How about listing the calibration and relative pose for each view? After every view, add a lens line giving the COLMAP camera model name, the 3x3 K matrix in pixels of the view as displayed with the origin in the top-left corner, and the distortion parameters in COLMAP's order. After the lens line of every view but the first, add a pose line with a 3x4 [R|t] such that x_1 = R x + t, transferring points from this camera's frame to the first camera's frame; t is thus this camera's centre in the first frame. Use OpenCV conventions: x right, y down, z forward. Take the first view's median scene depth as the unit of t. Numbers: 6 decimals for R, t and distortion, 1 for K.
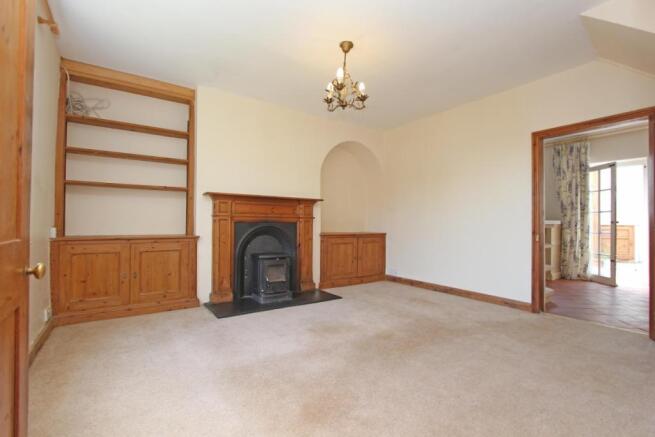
lens RADIAL K [[300.1, 0, 327.5], [0, 300.1, 218.5], [0, 0, 1]] dist [-0.025349, -0.000012]
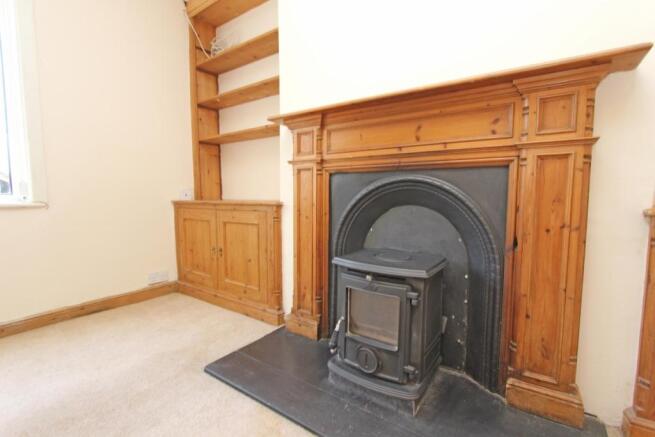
lens RADIAL K [[300.1, 0, 327.5], [0, 300.1, 218.5], [0, 0, 1]] dist [-0.025349, -0.000012]
pose [[0.358148, 0.062118, -0.931596, 0.115960], [0.014378, 0.997299, 0.072027, 0.046387], [0.933554, -0.039191, 0.356288, 0.826032]]
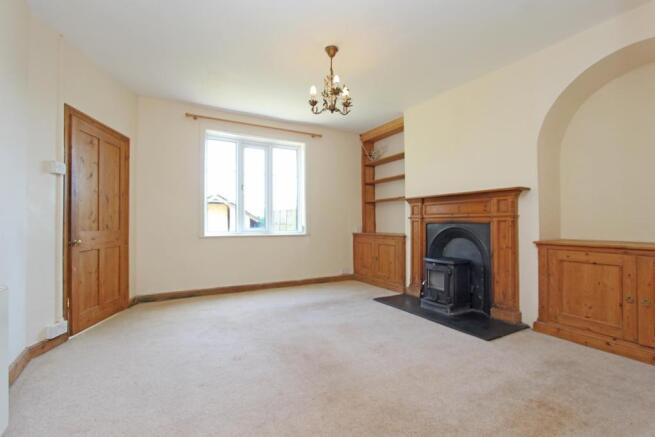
lens RADIAL K [[300.1, 0, 327.5], [0, 300.1, 218.5], [0, 0, 1]] dist [-0.025349, -0.000012]
pose [[-0.089058, -0.027686, -0.995642, 0.749778], [0.011480, 0.999519, -0.028821, 0.020654], [0.995960, -0.013997, -0.088697, 0.745772]]
